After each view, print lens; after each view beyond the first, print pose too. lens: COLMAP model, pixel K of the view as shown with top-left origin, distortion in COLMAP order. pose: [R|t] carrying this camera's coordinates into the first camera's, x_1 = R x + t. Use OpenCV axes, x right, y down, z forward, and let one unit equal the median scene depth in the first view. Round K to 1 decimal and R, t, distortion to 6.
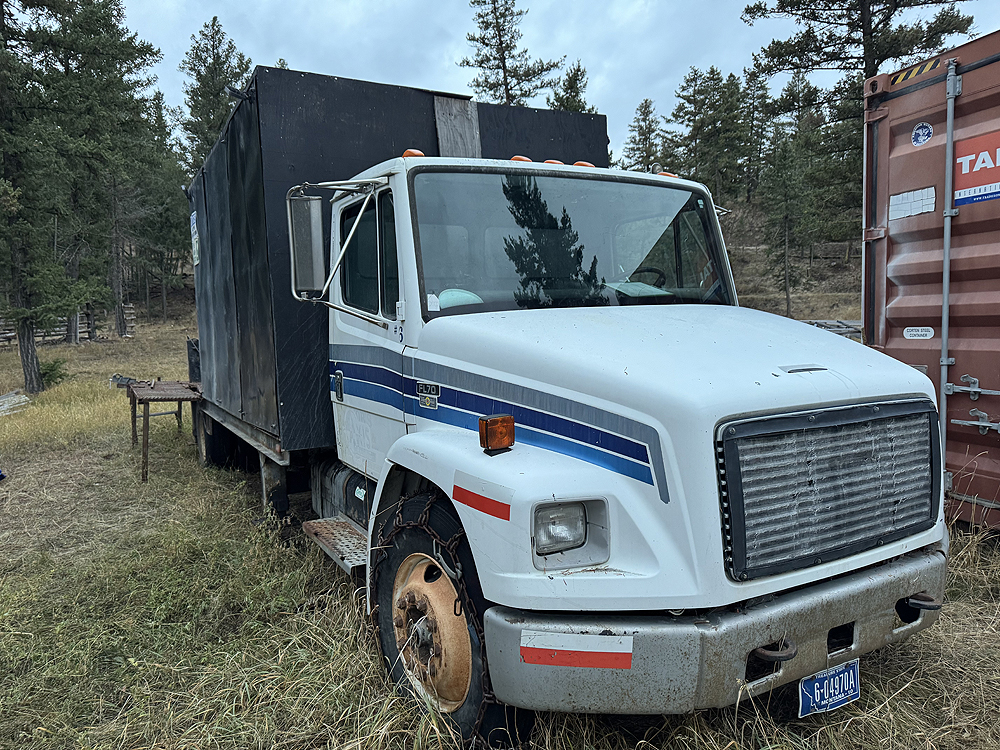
lens RADIAL K [[726.5, 0, 501.4], [0, 726.5, 371.2], [0, 0, 1]] dist [0.006743, -0.018562]
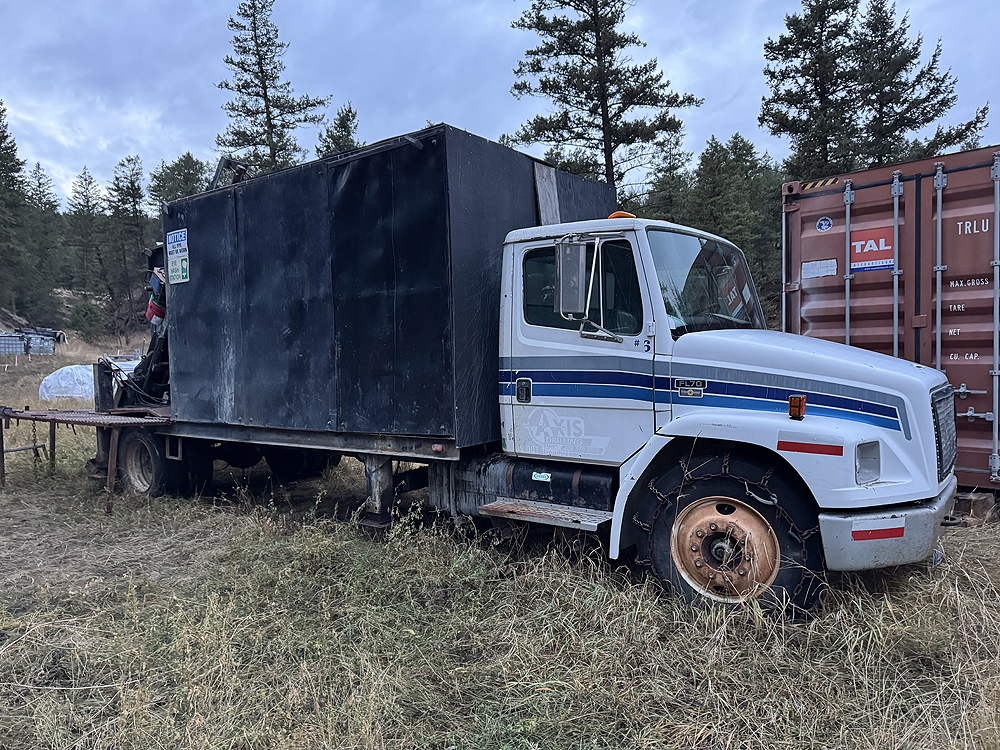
lens RADIAL K [[726.5, 0, 494.0], [0, 726.5, 380.4], [0, 0, 1]] dist [0.006743, -0.018562]
pose [[0.904152, -0.005143, 0.427180, -0.196710], [0.020339, 0.999312, -0.031017, 0.010079], [-0.426727, 0.036733, 0.903634, -0.021208]]
